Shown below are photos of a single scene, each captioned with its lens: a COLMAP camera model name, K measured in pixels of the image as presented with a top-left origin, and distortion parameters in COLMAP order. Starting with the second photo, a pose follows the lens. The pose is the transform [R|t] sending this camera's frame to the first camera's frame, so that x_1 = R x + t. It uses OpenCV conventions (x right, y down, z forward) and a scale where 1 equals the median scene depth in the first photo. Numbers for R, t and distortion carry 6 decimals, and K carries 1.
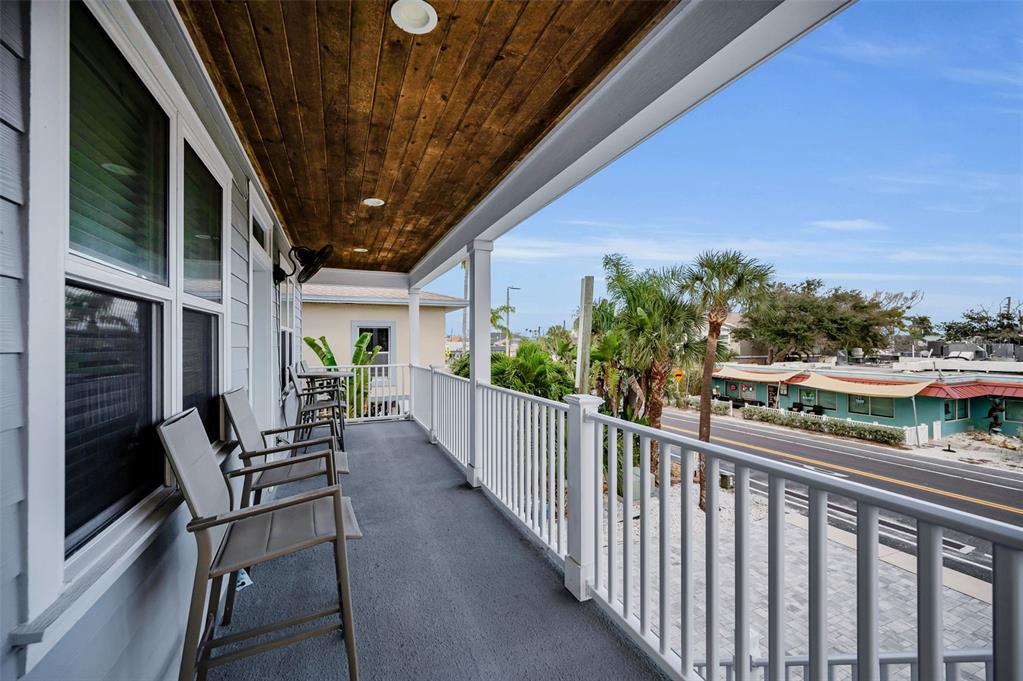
lens RADIAL K [[401.3, 0, 510.4], [0, 401.3, 340.8], [0, 0, 1]] dist [0.000773, 0.000351]
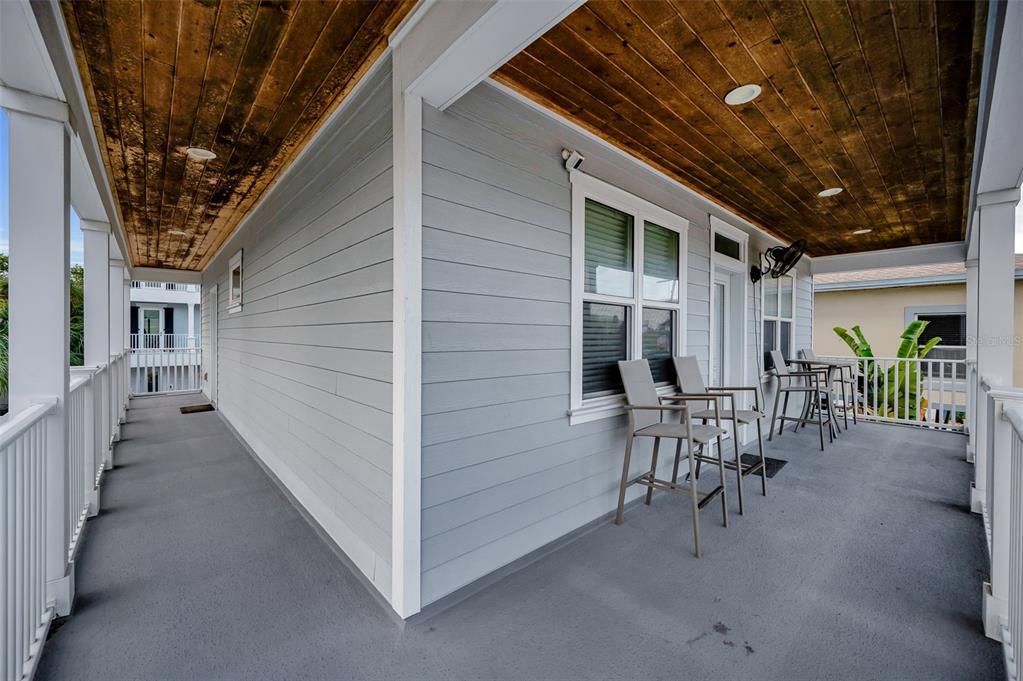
lens RADIAL K [[401.3, 0, 511.1], [0, 401.3, 336.8], [0, 0, 1]] dist [0.000773, 0.000351]
pose [[0.321295, 0.008866, -0.946938, 0.357830], [-0.003579, 0.999960, 0.008148, 0.019953], [0.946972, 0.000771, 0.321314, -0.102851]]
